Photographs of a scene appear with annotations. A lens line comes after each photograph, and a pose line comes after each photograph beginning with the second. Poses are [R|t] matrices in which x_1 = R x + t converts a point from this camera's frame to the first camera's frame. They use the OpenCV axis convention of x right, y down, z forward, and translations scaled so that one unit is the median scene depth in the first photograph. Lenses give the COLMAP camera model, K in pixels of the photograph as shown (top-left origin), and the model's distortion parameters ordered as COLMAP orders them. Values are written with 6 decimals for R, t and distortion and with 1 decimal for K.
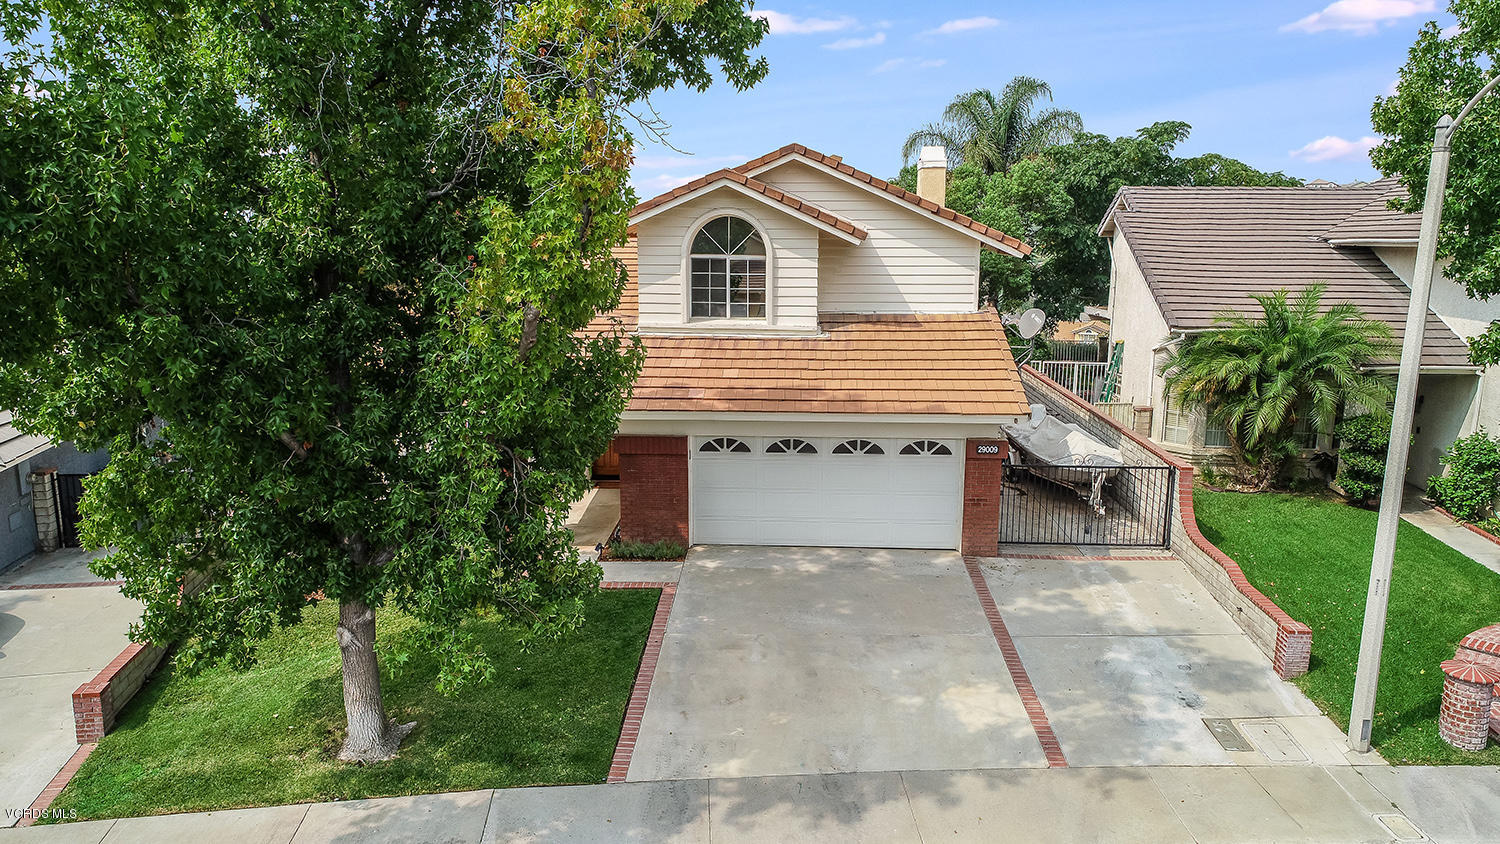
lens RADIAL K [[1003.9, 0, 750.0], [0, 1003.9, 422.0], [0, 0, 1]] dist [-0.002519, 0.000149]
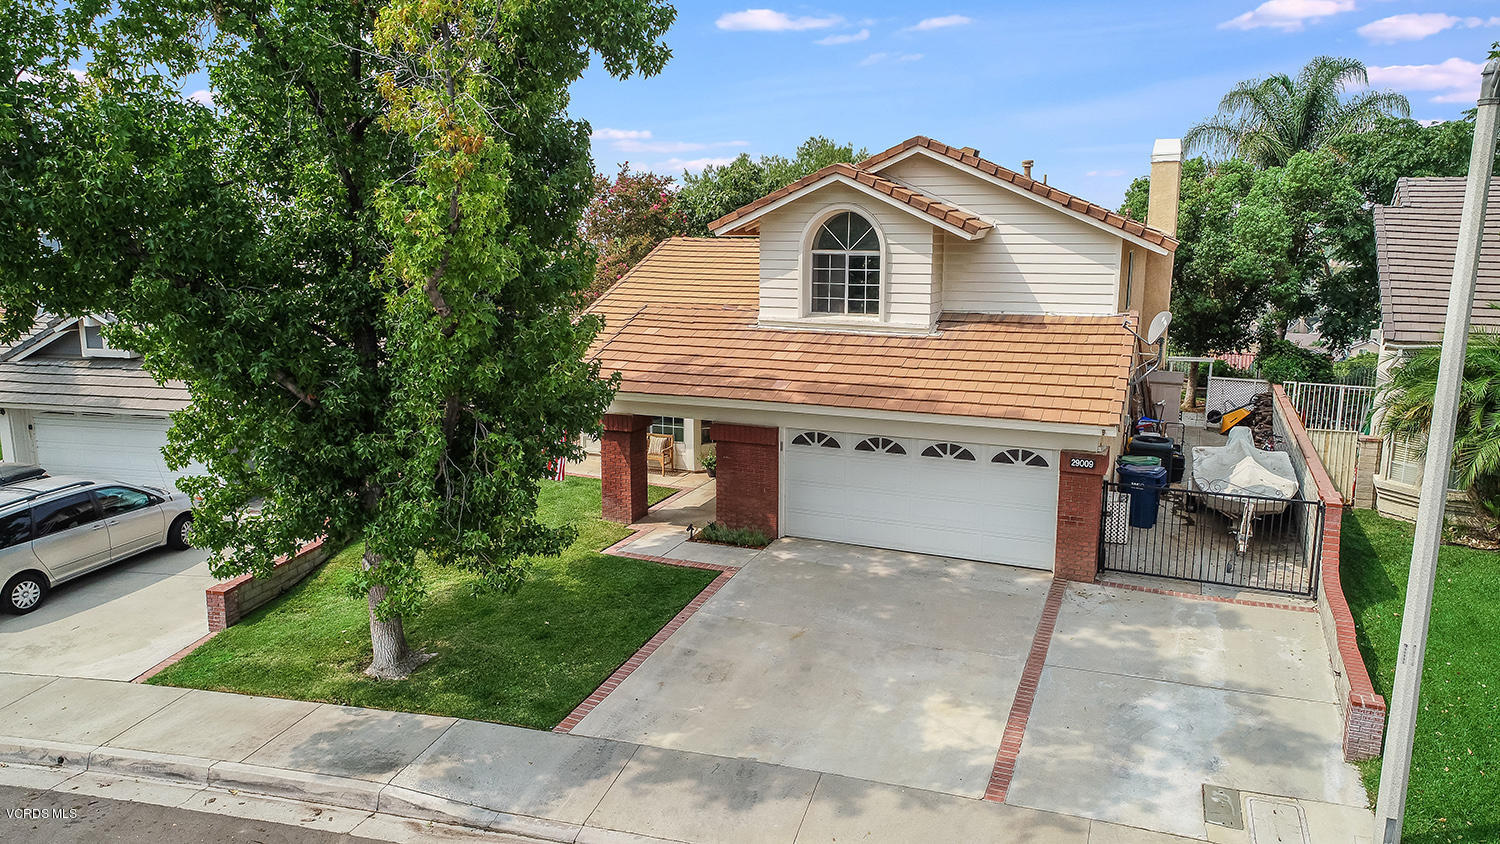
lens RADIAL K [[1003.9, 0, 750.0], [0, 1003.9, 422.0], [0, 0, 1]] dist [-0.002519, 0.000149]
pose [[0.933247, 0.063732, -0.353536, 0.268070], [-0.068294, 0.997665, -0.000429, 0.010794], [0.352684, 0.024544, 0.935421, 0.042653]]
